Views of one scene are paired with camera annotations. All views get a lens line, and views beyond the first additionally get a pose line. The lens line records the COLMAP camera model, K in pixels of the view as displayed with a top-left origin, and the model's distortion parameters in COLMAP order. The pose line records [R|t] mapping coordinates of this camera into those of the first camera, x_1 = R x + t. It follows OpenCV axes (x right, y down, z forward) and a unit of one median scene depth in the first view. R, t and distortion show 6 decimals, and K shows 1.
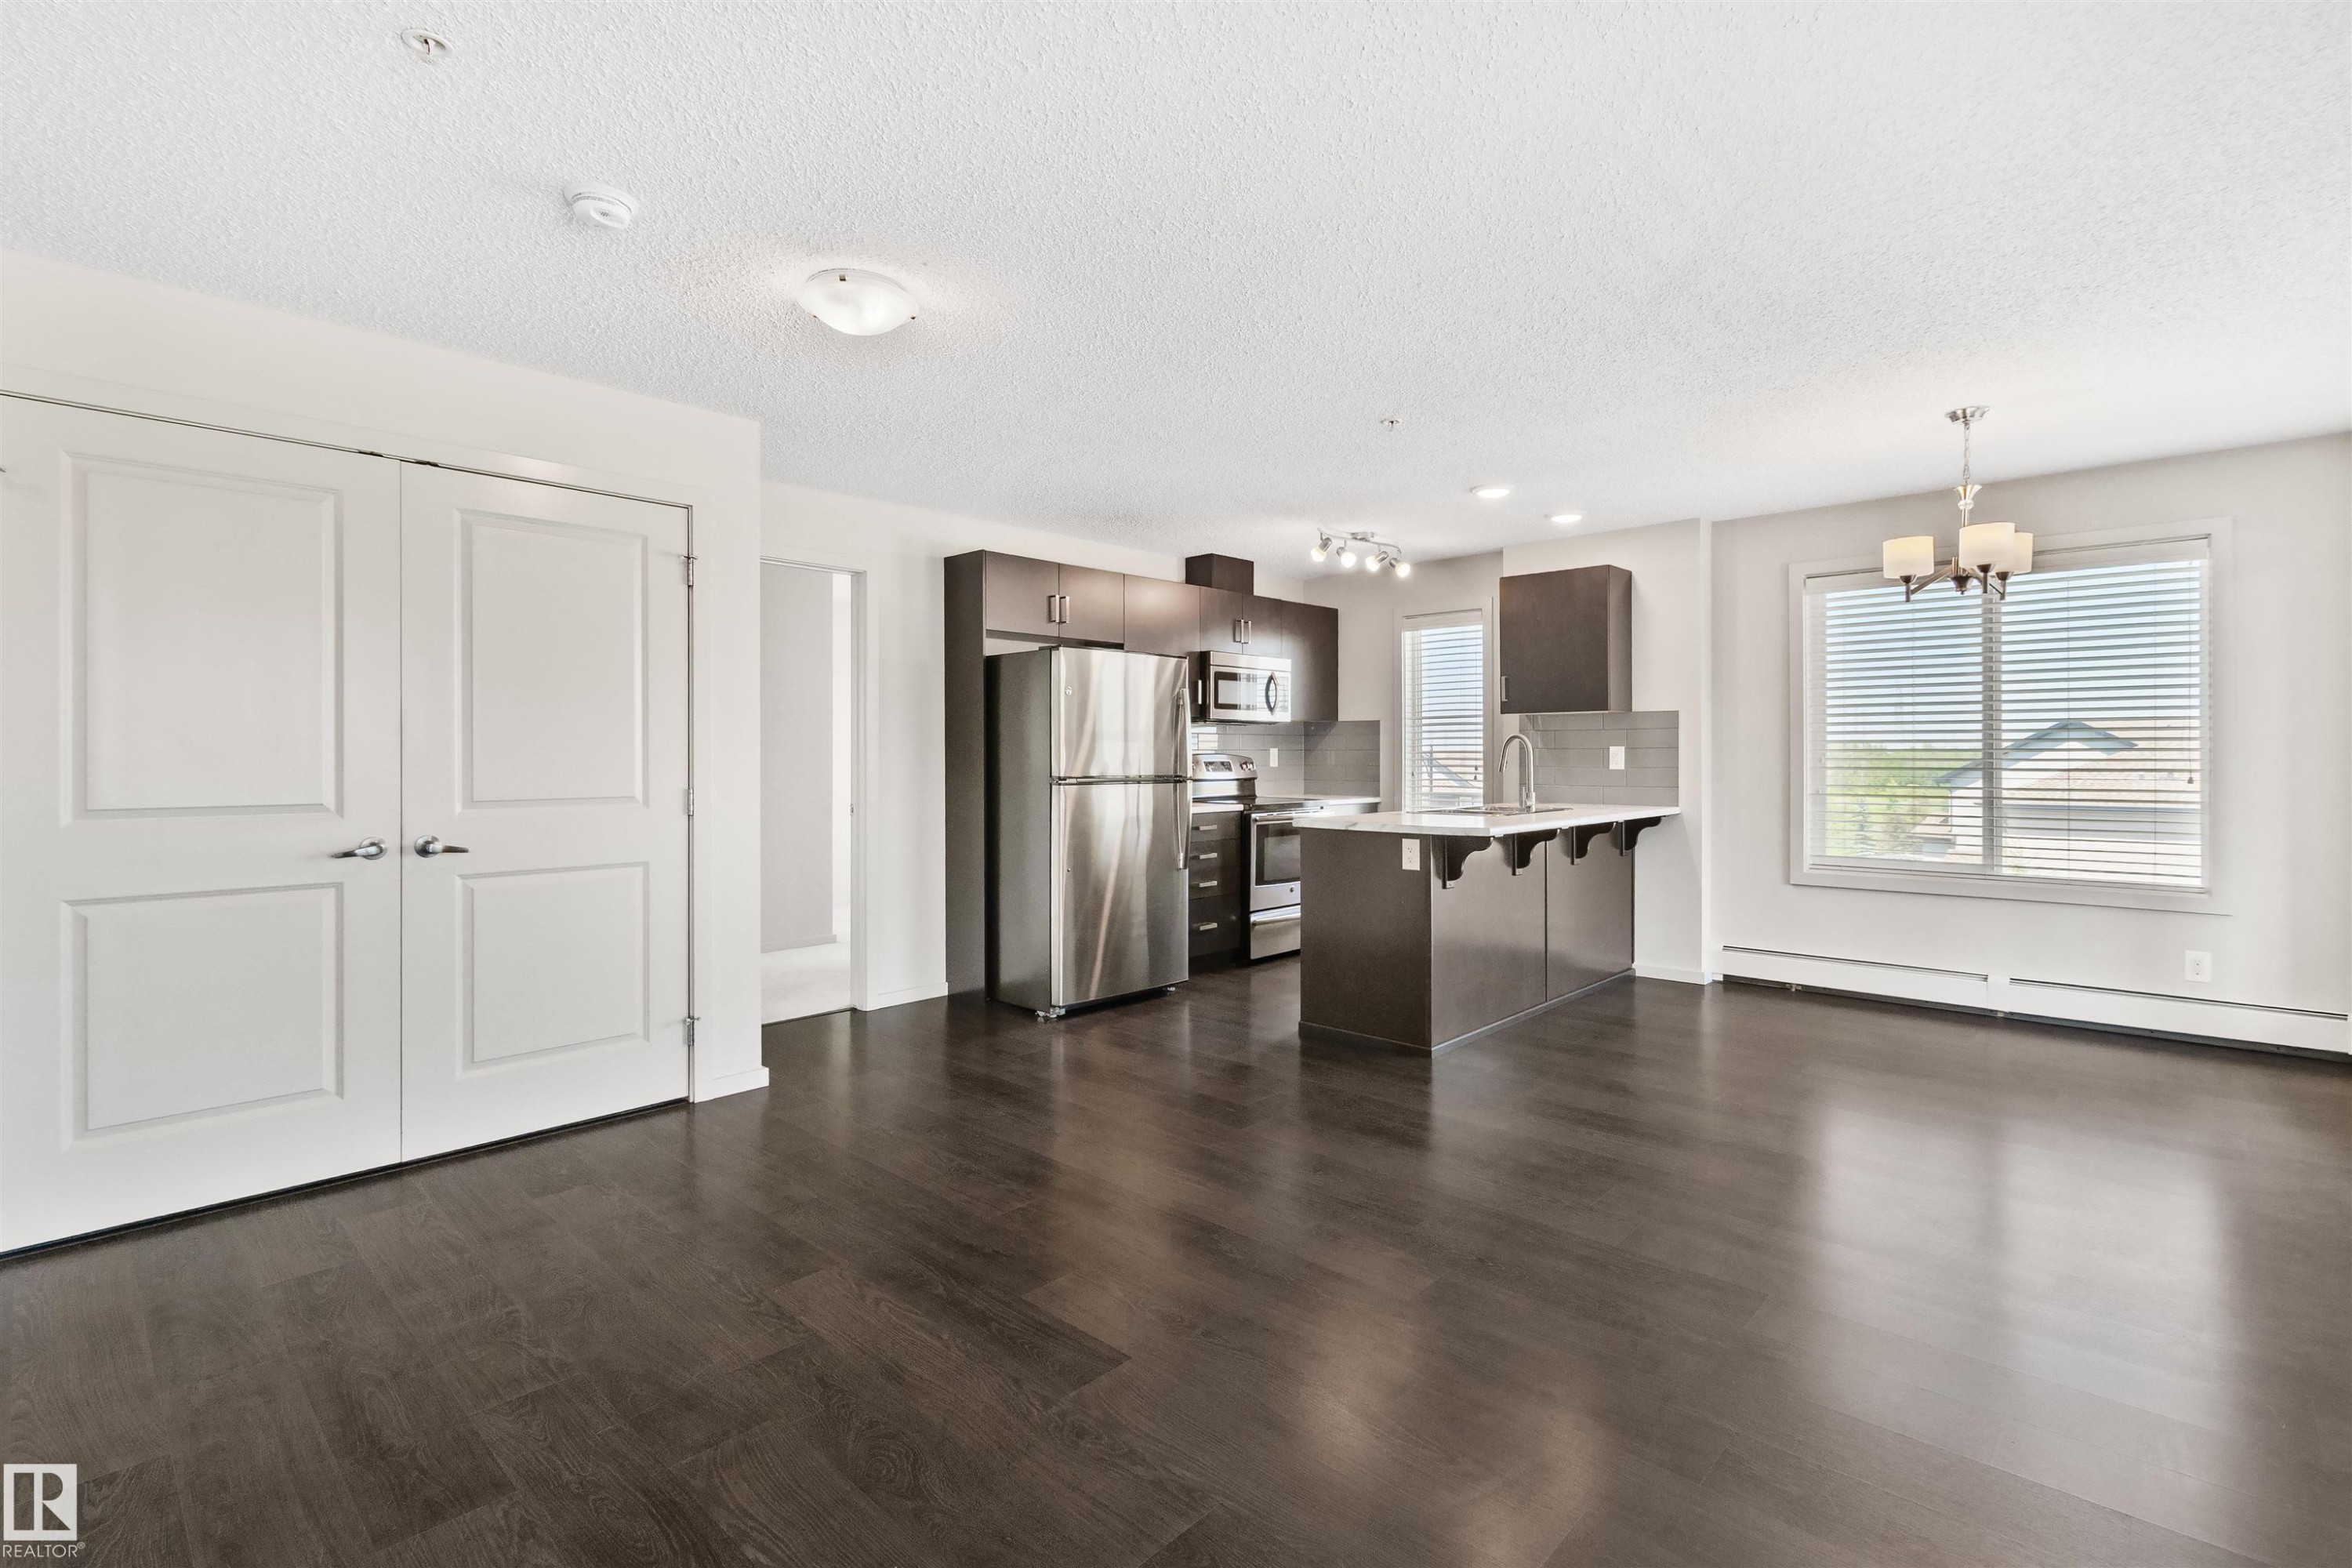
lens RADIAL K [[1069.1, 0, 1152.2], [0, 1069.1, 759.0], [0, 0, 1]] dist [0.003968, 0.000032]
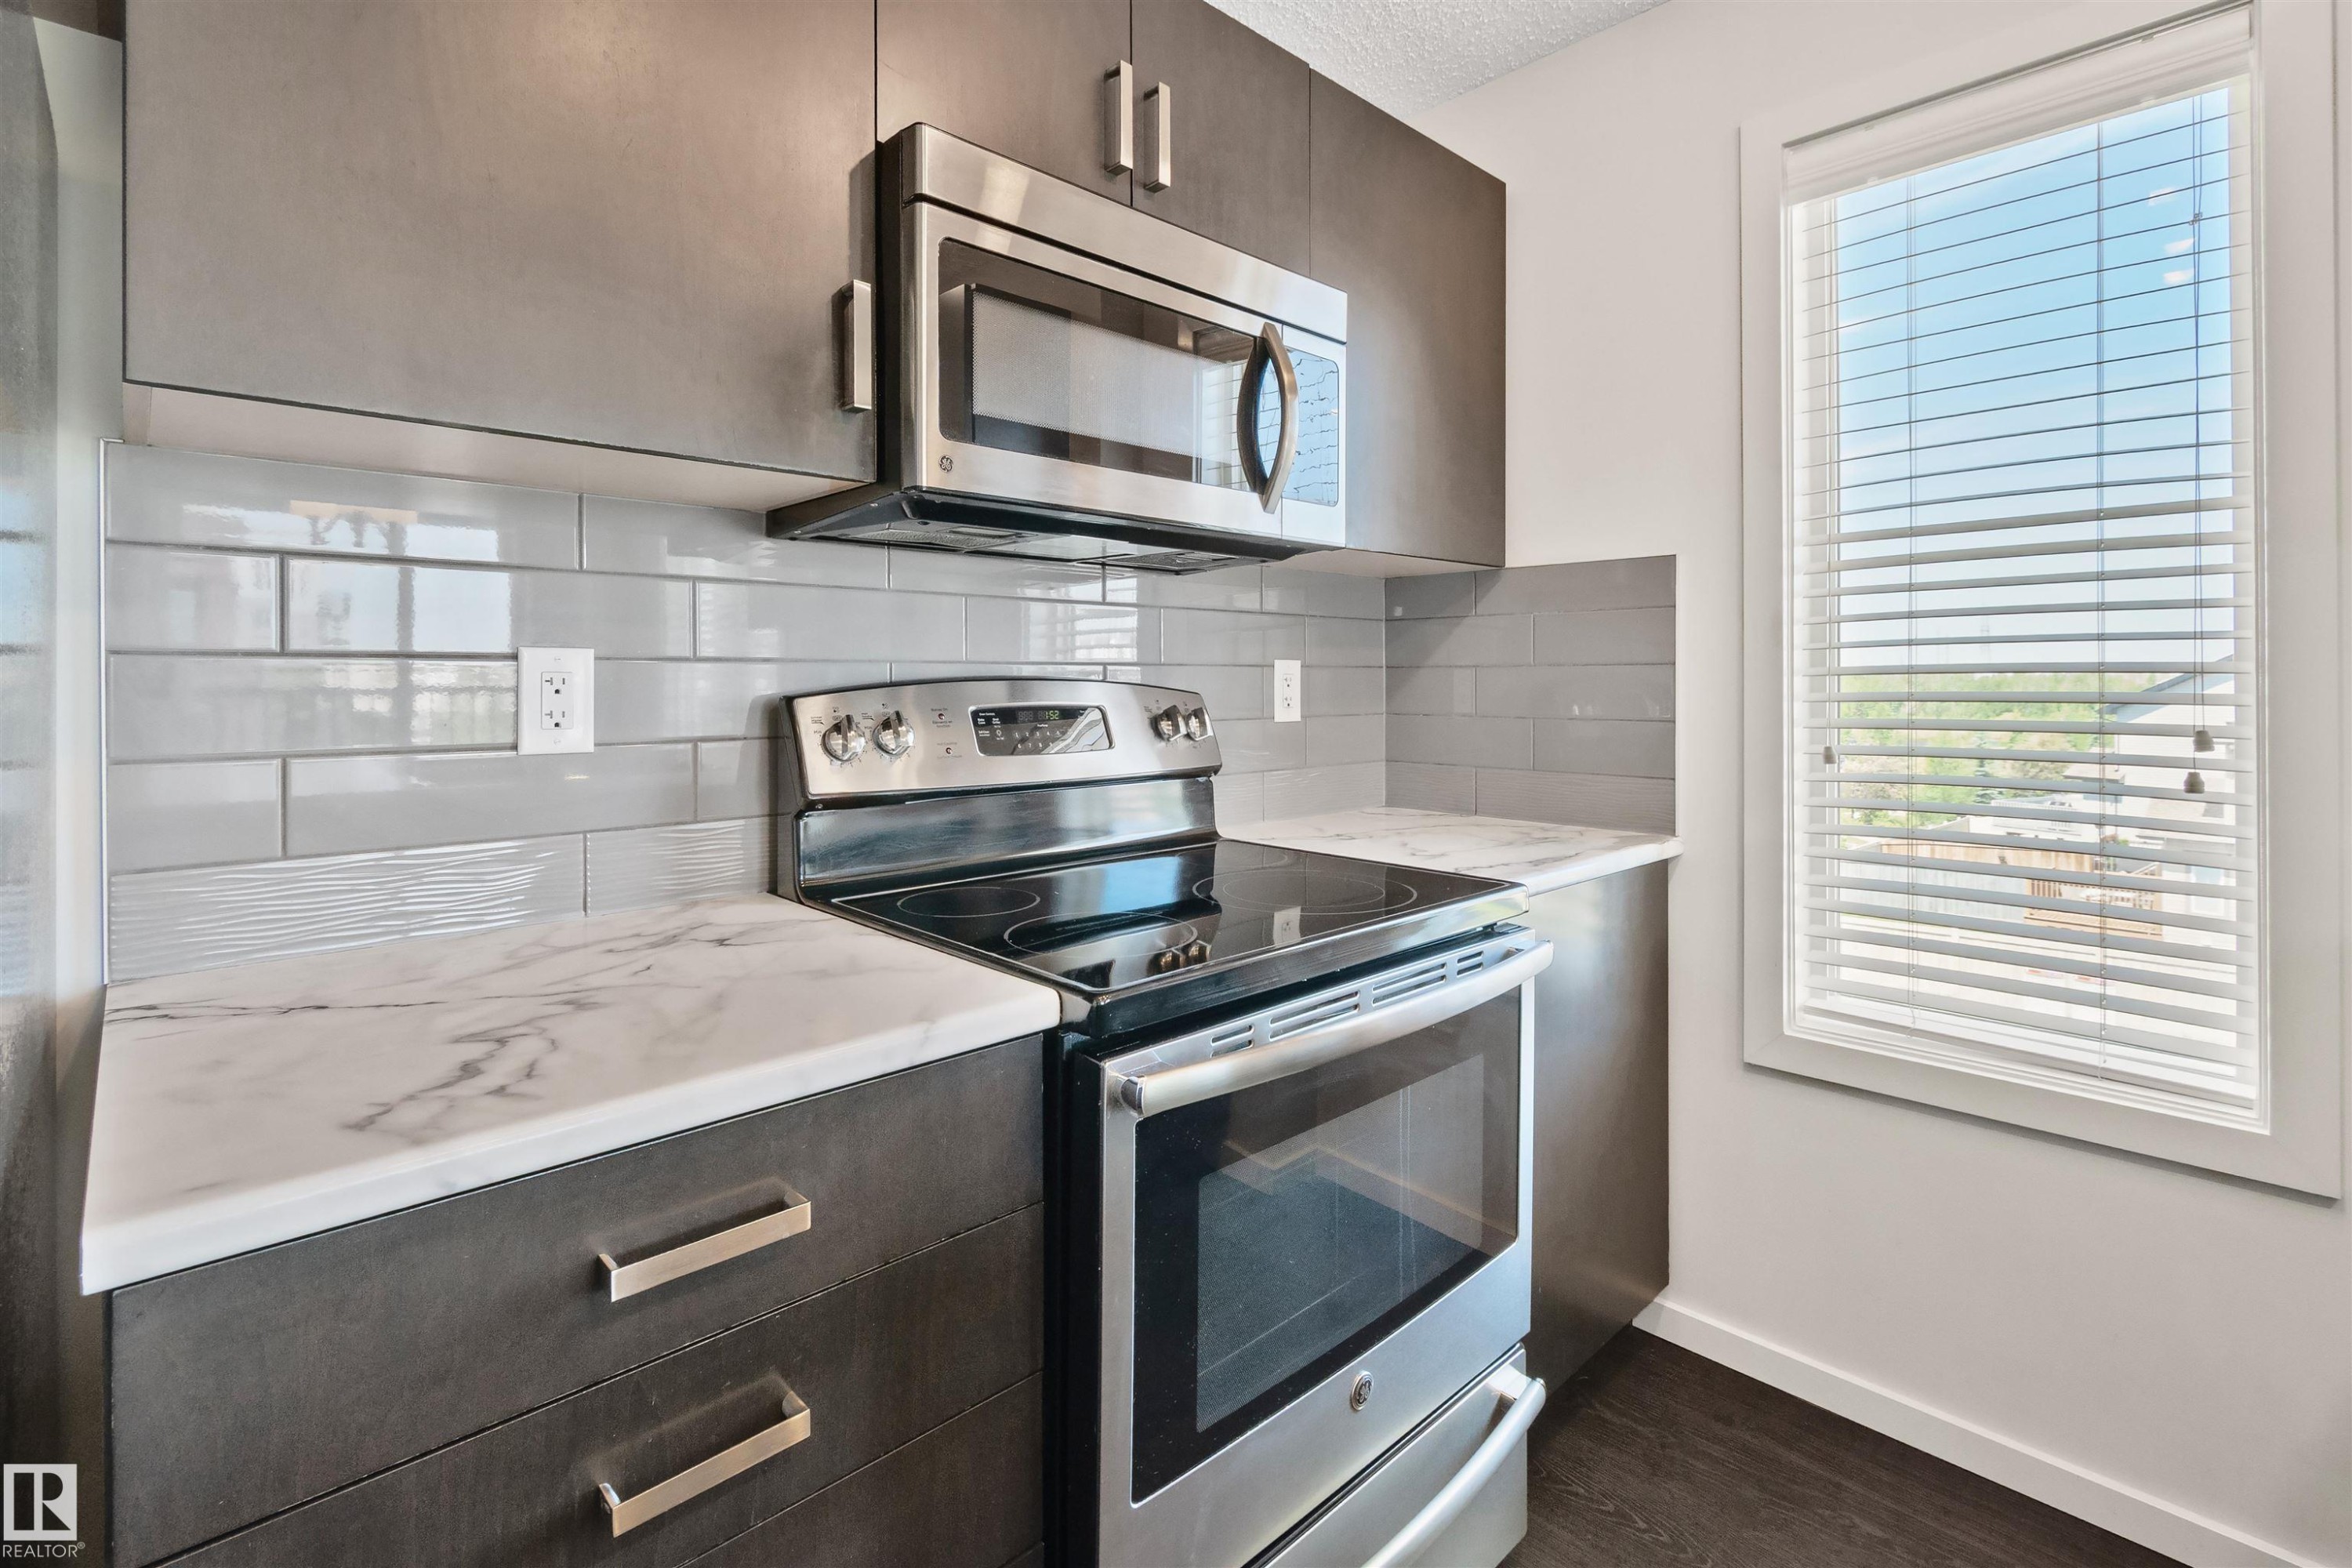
lens RADIAL K [[1069.1, 0, 1183.3], [0, 1069.1, 684.9], [0, 0, 1]] dist [0.003968, 0.000032]
pose [[0.999851, -0.002764, -0.017058, 0.103241], [0.002717, 0.999992, -0.002789, -0.002639], [0.017066, 0.002742, 0.999851, 0.809563]]
